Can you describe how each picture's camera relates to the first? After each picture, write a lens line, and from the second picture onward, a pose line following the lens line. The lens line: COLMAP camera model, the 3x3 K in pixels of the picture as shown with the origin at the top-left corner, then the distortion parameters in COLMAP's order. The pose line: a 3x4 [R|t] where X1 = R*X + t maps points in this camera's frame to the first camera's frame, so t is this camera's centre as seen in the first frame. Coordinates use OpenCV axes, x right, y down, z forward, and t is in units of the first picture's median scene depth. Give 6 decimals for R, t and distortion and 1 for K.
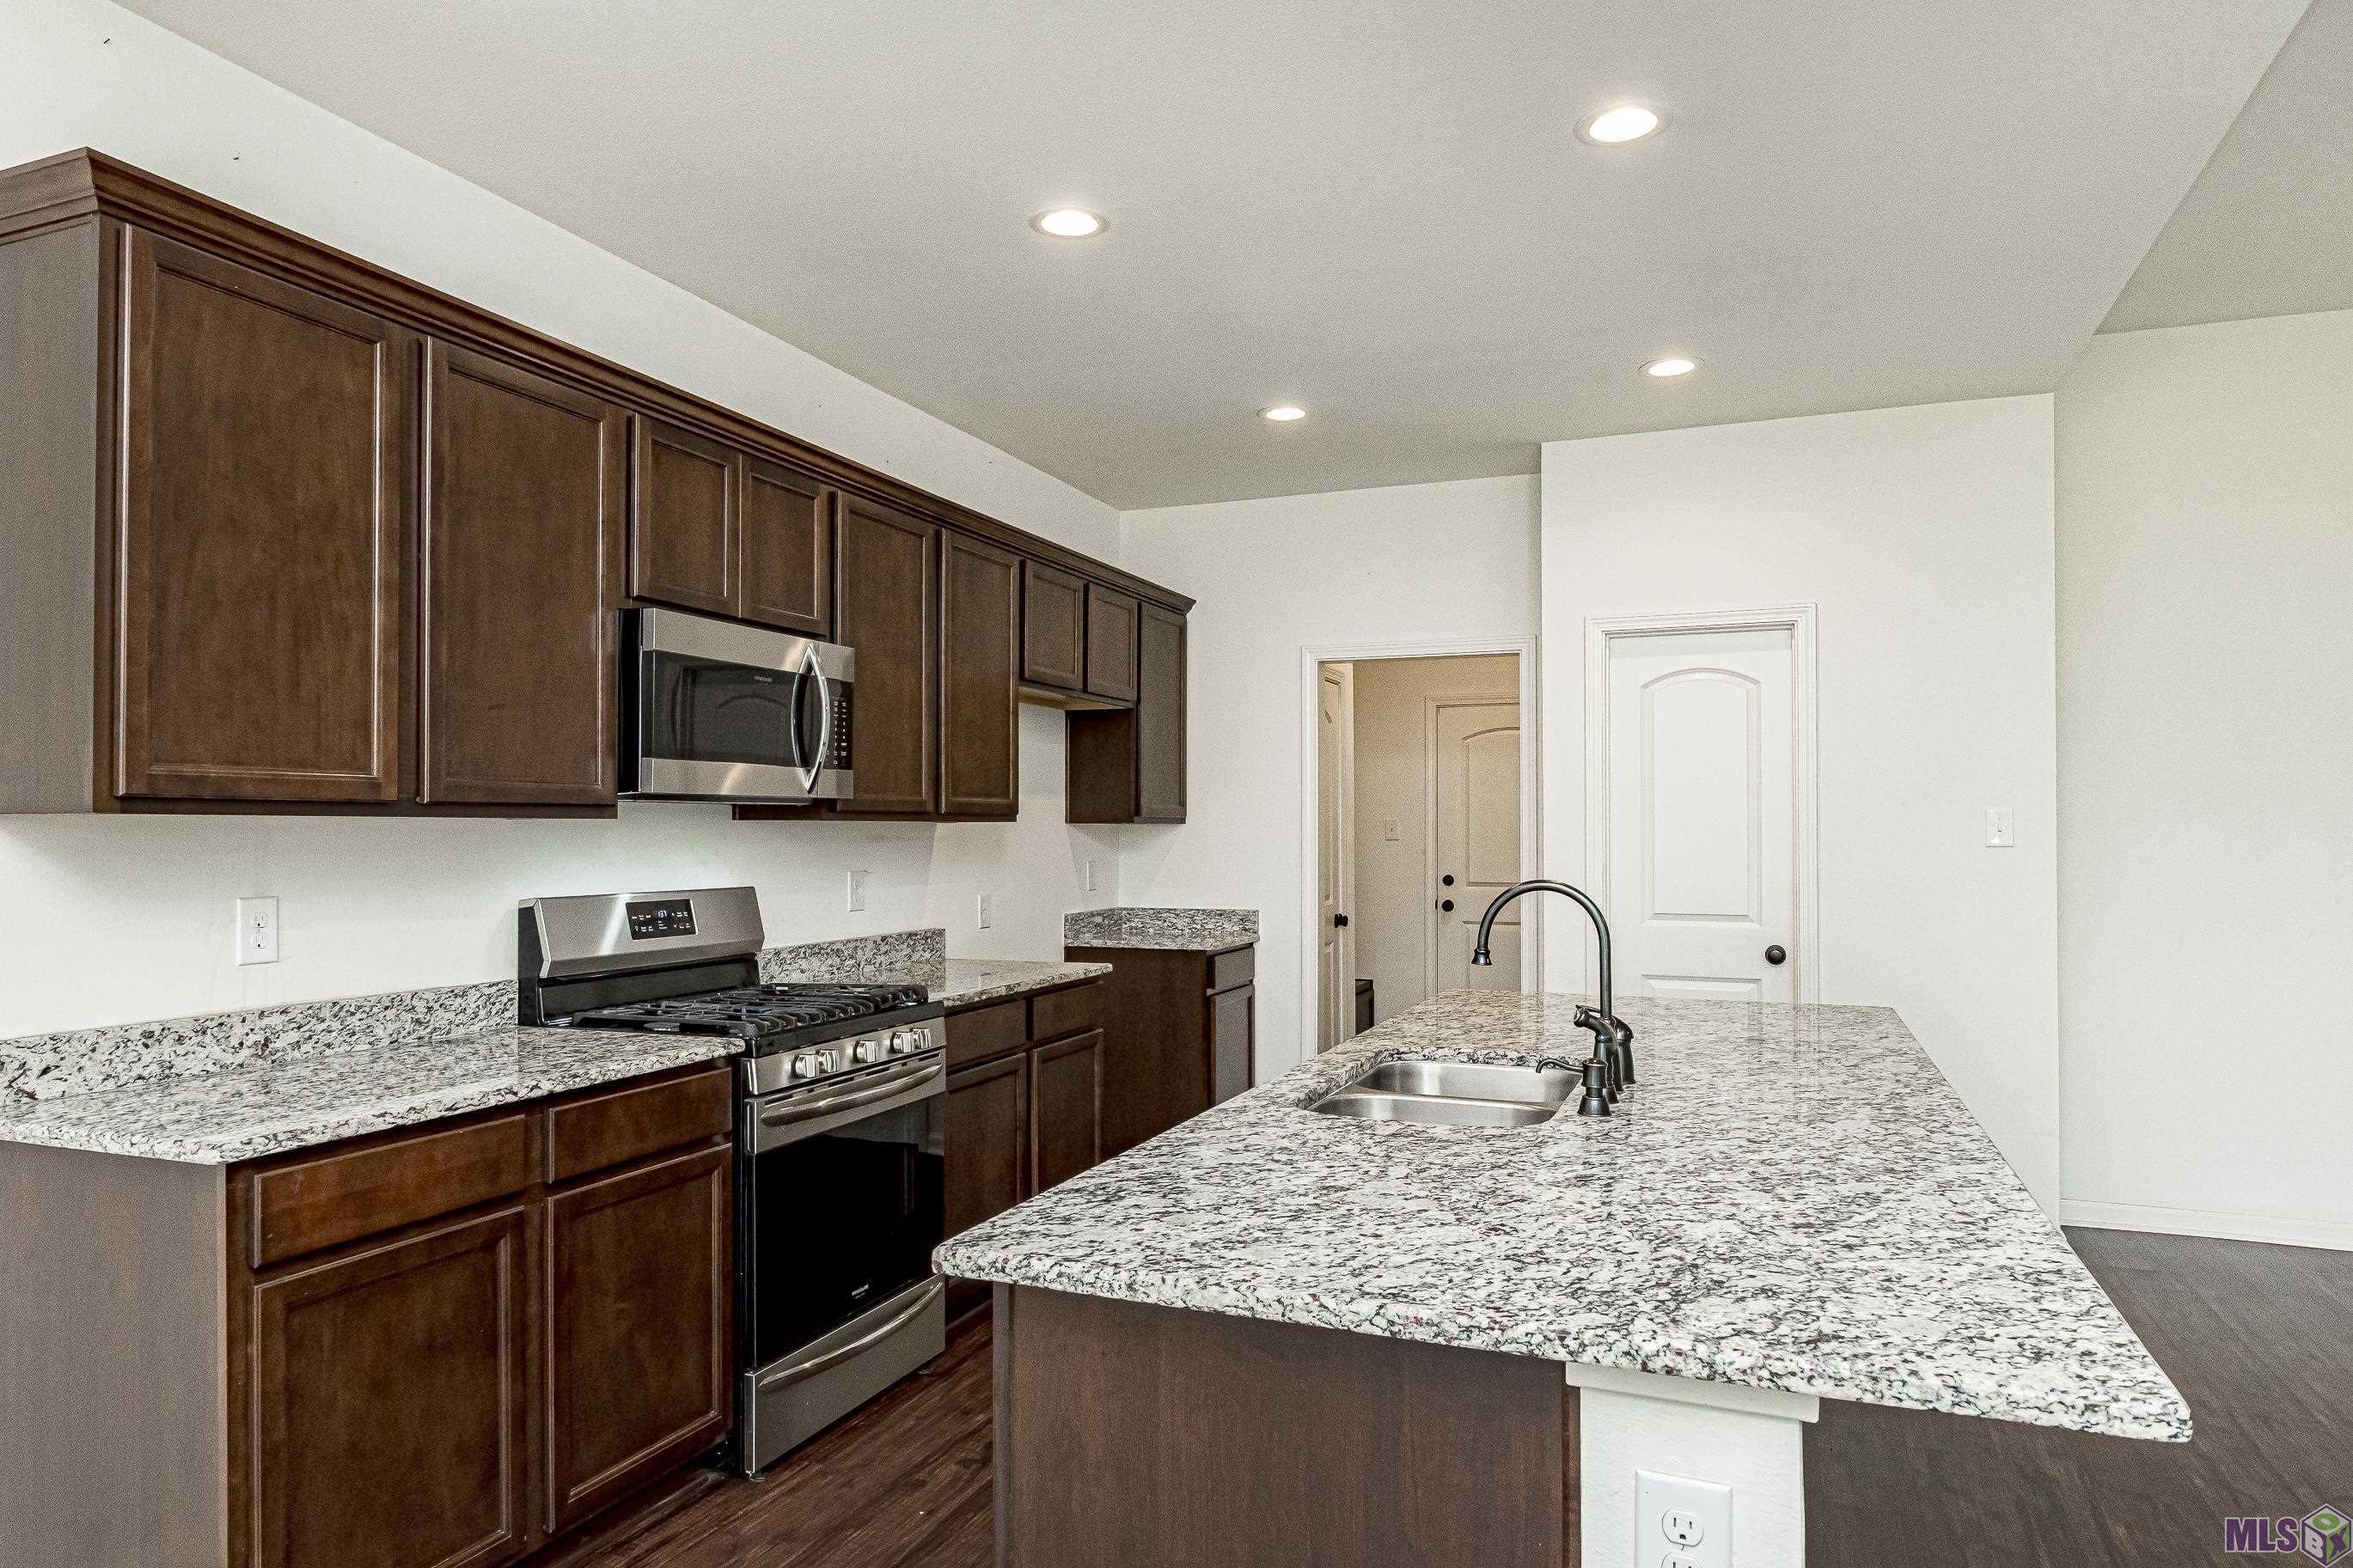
lens RADIAL K [[1405.7, 0, 1180.3], [0, 1405.7, 766.7], [0, 0, 1]] dist [-0.001402, -0.001422]
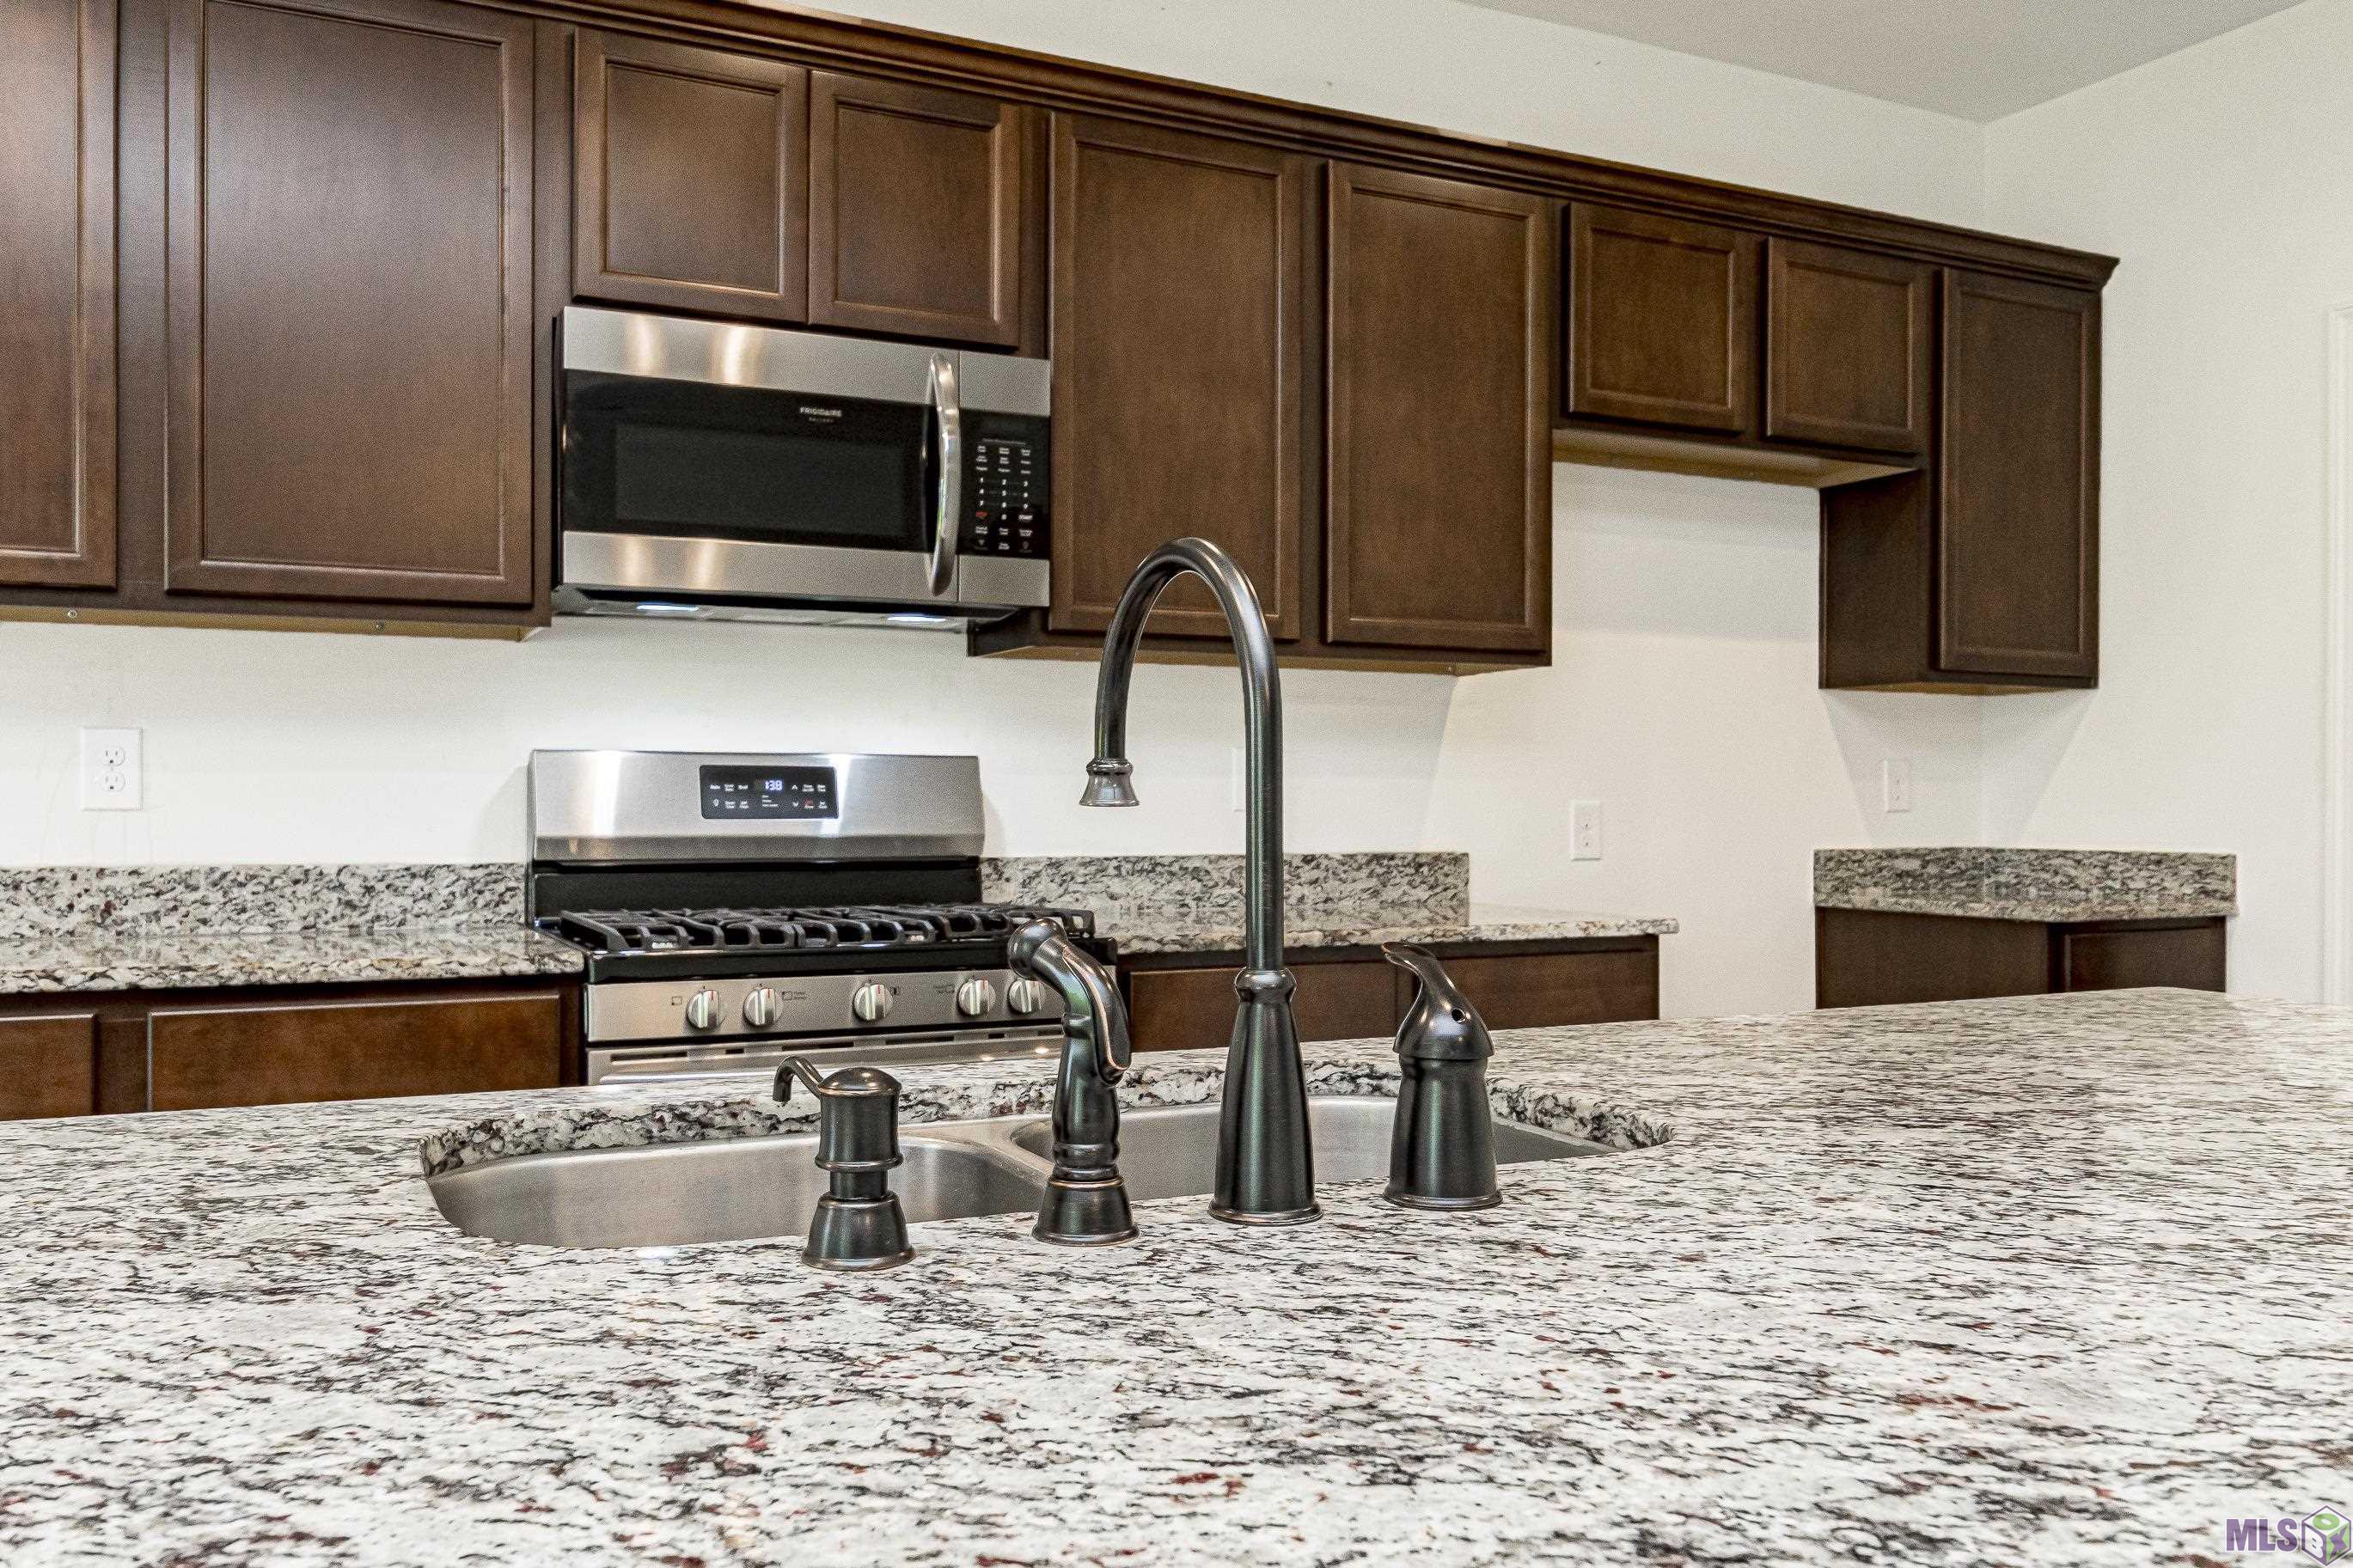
lens RADIAL K [[1832.3, 0, 1192.5], [0, 1832.3, 790.6], [0, 0, 1]] dist [-0.008413, -0.011307]
pose [[0.743964, -0.002740, -0.668214, 0.328185], [0.029560, 0.999148, 0.028813, 0.076991], [0.667566, -0.041188, 0.743411, 0.420092]]
